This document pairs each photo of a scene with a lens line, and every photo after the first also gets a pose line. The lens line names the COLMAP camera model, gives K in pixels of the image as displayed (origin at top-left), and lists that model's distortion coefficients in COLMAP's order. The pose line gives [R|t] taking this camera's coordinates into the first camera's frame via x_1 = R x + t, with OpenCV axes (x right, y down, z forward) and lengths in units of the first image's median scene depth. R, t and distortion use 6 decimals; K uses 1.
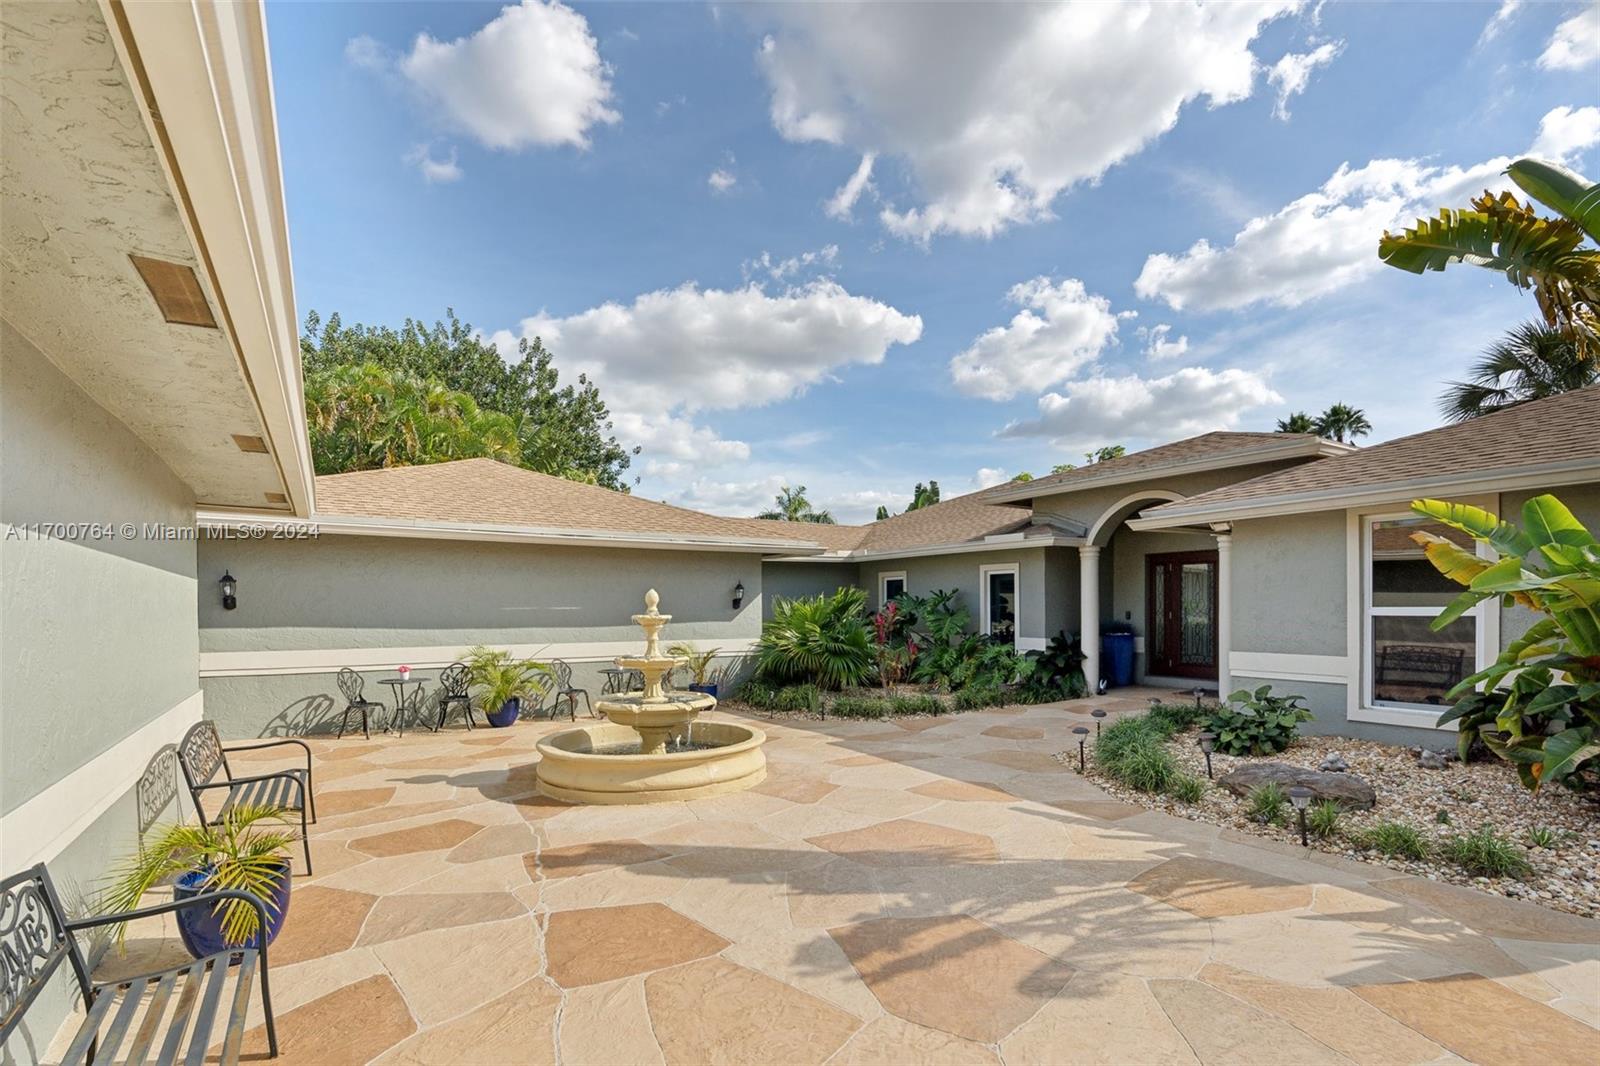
lens RADIAL K [[730.4, 0, 799.1], [0, 730.4, 537.0], [0, 0, 1]] dist [-0.004679, 0.000151]
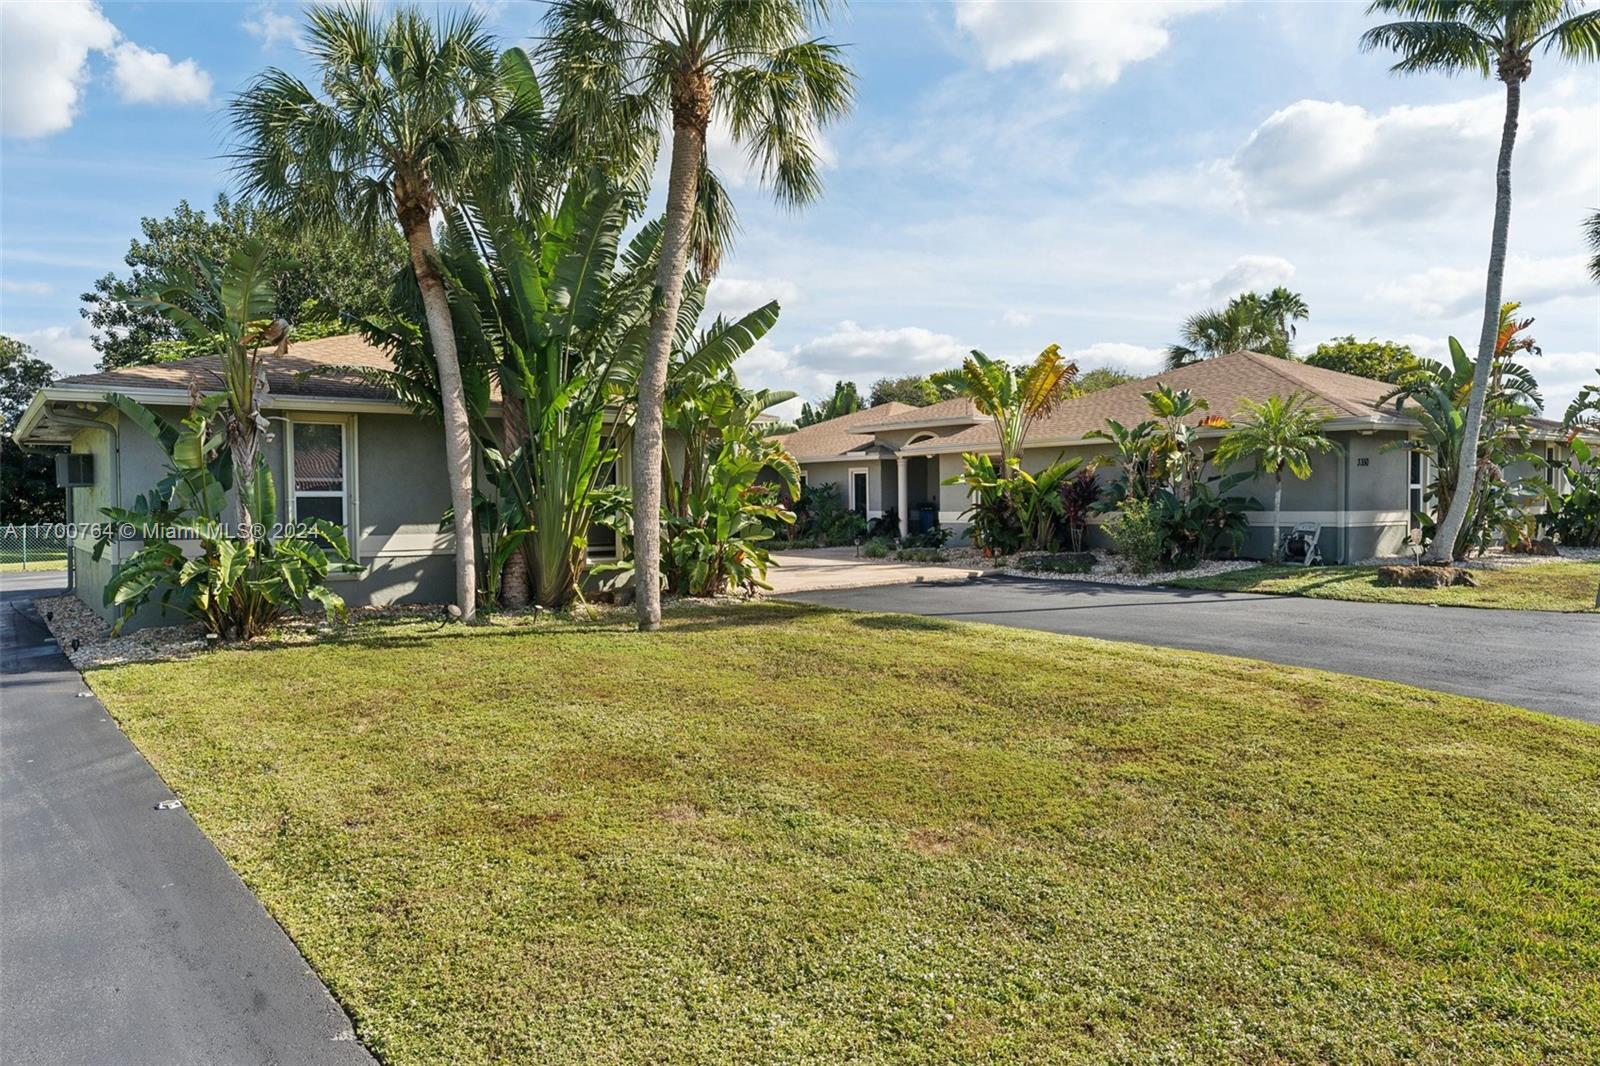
lens RADIAL K [[1083.6, 0, 798.3], [0, 1083.6, 527.0], [0, 0, 1]] dist [-0.001288, -0.000041]
pose [[0.996561, -0.008292, 0.082451, -0.069677], [-0.001499, 0.993014, 0.117985, -0.122130], [-0.082854, -0.117702, 0.989586, -1.481283]]
